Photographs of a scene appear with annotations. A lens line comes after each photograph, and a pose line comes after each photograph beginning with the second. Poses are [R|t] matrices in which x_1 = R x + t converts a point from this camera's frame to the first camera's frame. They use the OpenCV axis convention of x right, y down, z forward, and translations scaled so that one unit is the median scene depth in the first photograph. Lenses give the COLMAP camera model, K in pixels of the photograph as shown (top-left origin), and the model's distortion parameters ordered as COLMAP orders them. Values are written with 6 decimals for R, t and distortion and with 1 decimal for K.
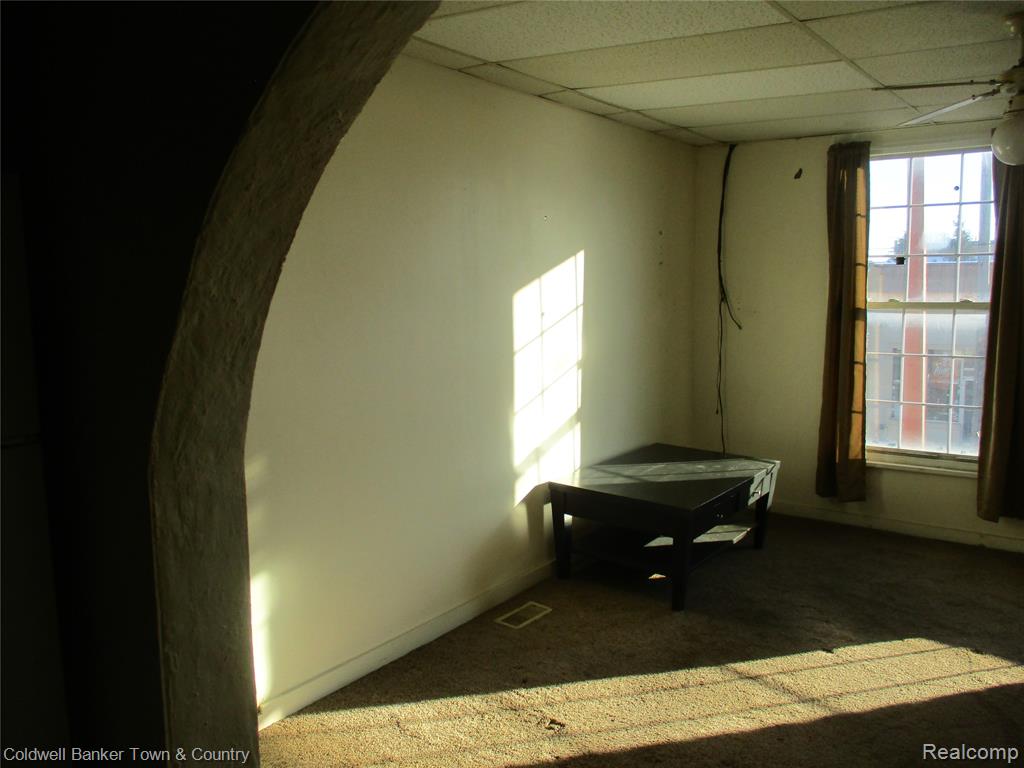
lens RADIAL K [[851.4, 0, 512.9], [0, 851.4, 380.3], [0, 0, 1]] dist [-0.004566, -0.000908]
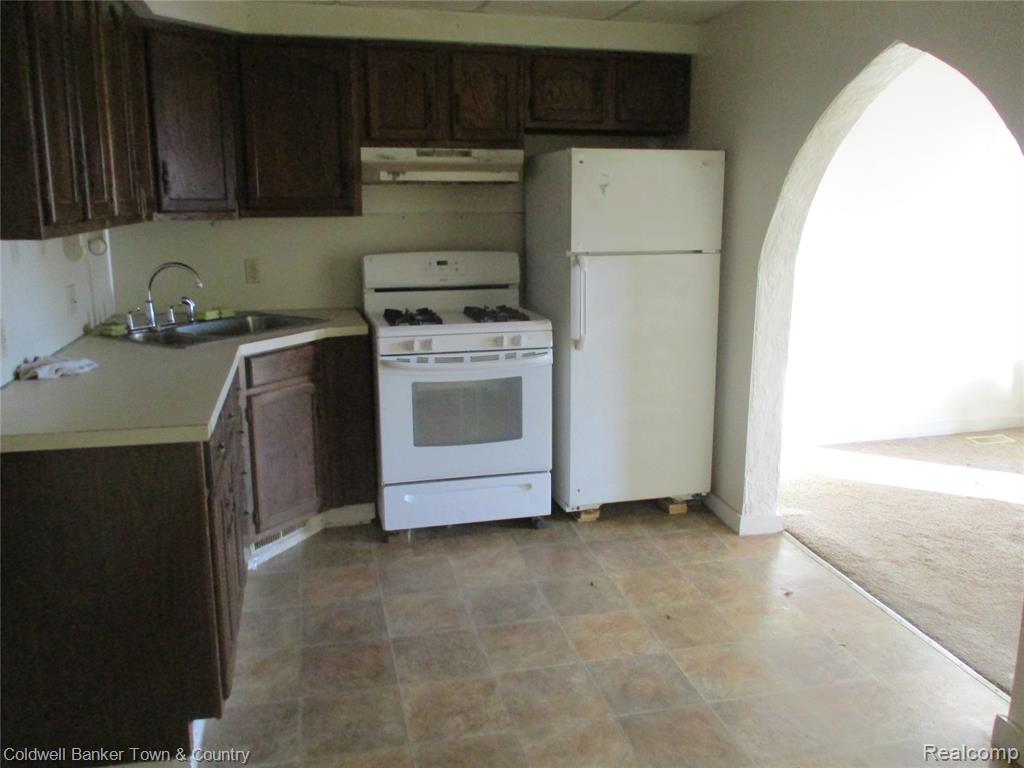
lens RADIAL K [[851.4, 0, 513.2], [0, 851.4, 381.3], [0, 0, 1]] dist [-0.004566, -0.000908]
pose [[0.768474, 0.150984, -0.621813, 0.713772], [-0.094998, 0.987915, 0.122474, 0.217486], [0.632790, -0.035047, 0.773530, -1.608598]]
